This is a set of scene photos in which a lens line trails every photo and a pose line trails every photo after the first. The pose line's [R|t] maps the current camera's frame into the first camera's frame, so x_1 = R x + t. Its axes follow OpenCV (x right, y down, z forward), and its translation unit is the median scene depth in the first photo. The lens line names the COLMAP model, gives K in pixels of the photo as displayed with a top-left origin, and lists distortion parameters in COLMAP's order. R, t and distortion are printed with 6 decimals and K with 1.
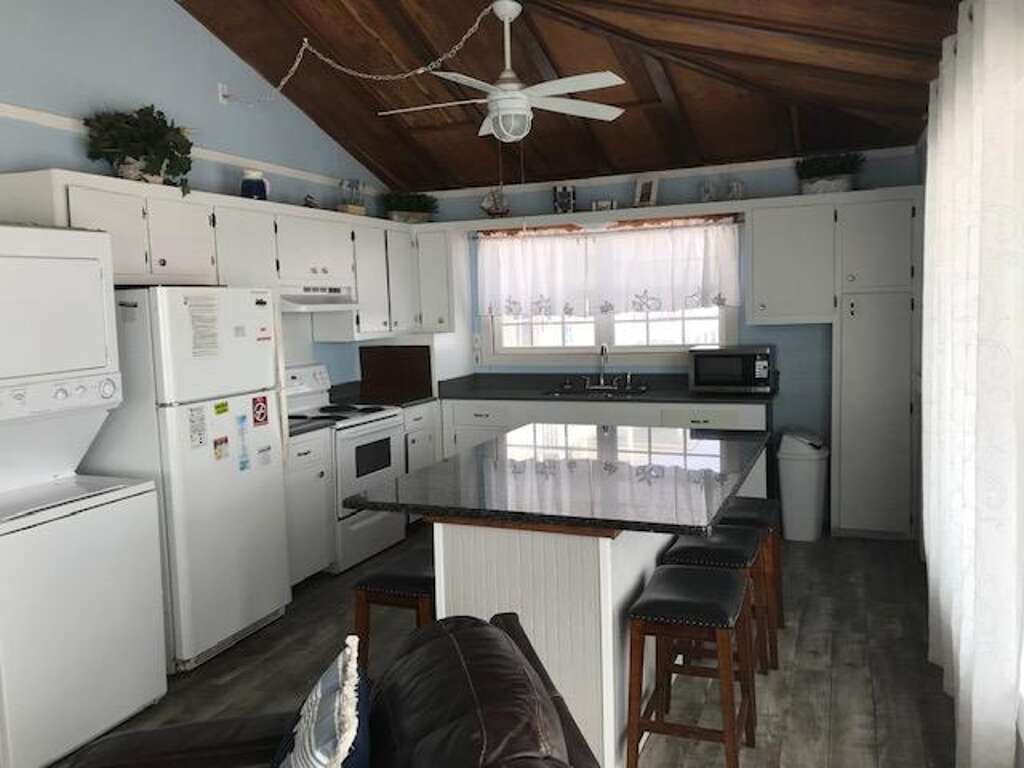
lens RADIAL K [[844.5, 0, 500.6], [0, 844.5, 384.1], [0, 0, 1]] dist [0.045549, -0.000375]
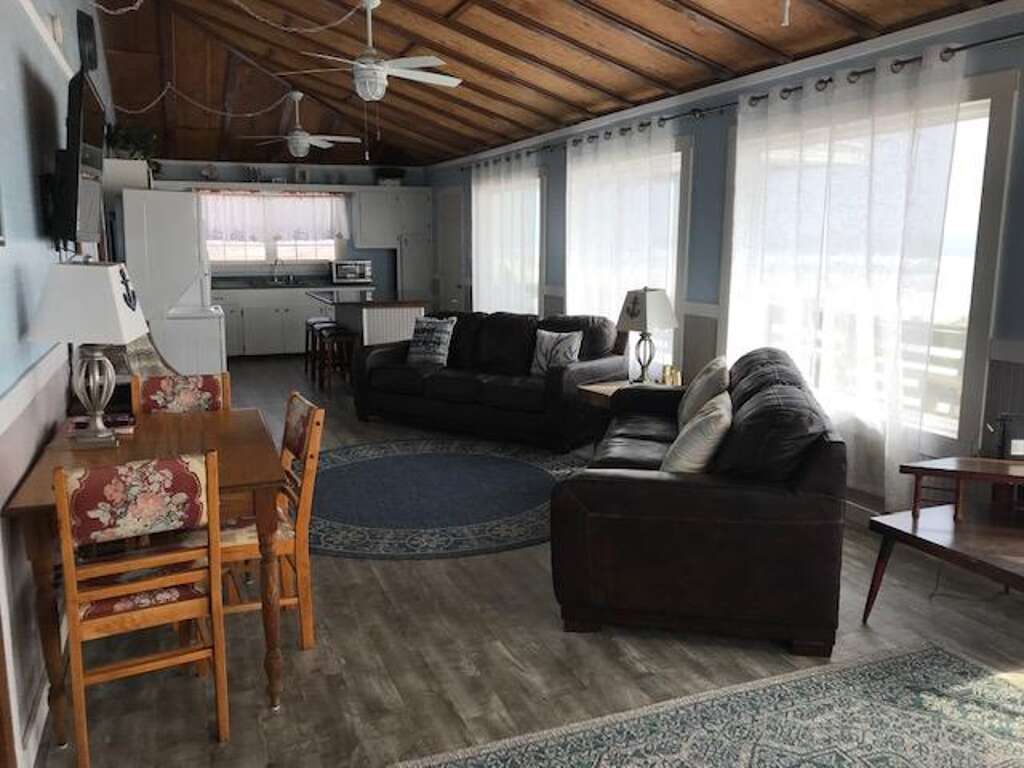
lens RADIAL K [[843.8, 0, 506.2], [0, 843.8, 385.0], [0, 0, 1]] dist [0.028048, -0.005543]
pose [[0.719271, -0.089271, 0.688970, -0.809200], [0.042468, 0.995505, 0.084653, 0.090991], [-0.693430, -0.031629, 0.719829, -0.654454]]
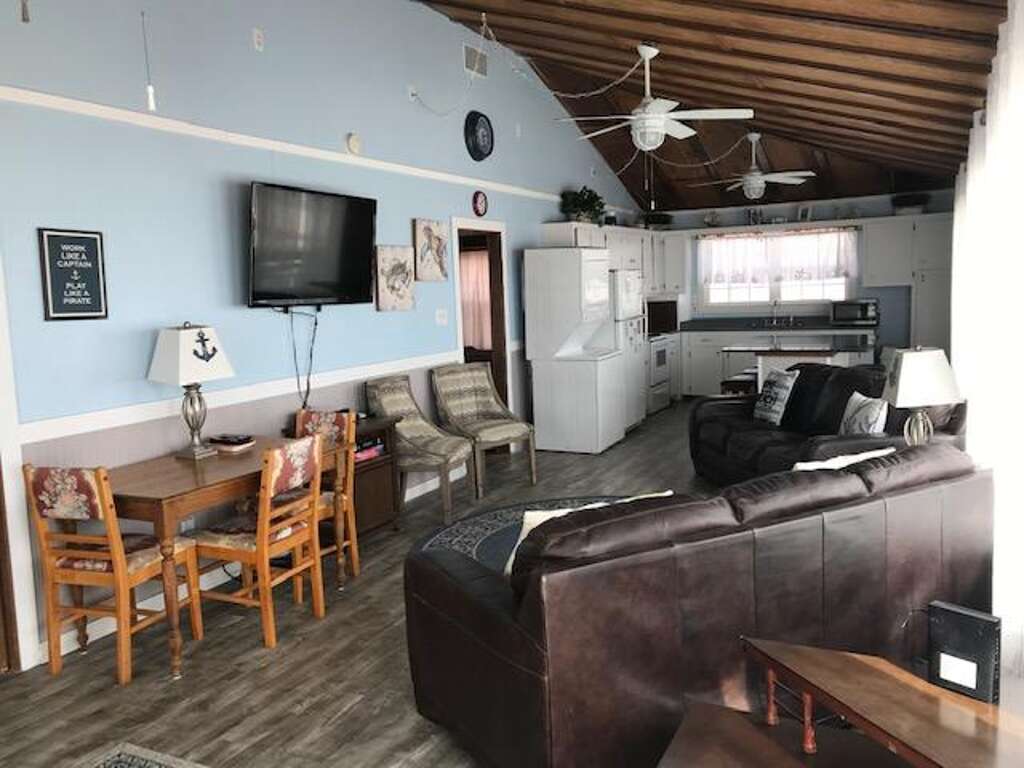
lens RADIAL K [[843.8, 0, 506.2], [0, 843.8, 385.0], [0, 0, 1]] dist [0.028048, -0.005543]
pose [[0.997479, 0.000086, -0.070961, -0.318733], [0.001959, 0.999585, 0.028751, 0.080042], [0.070934, -0.028818, 0.997065, -0.809510]]
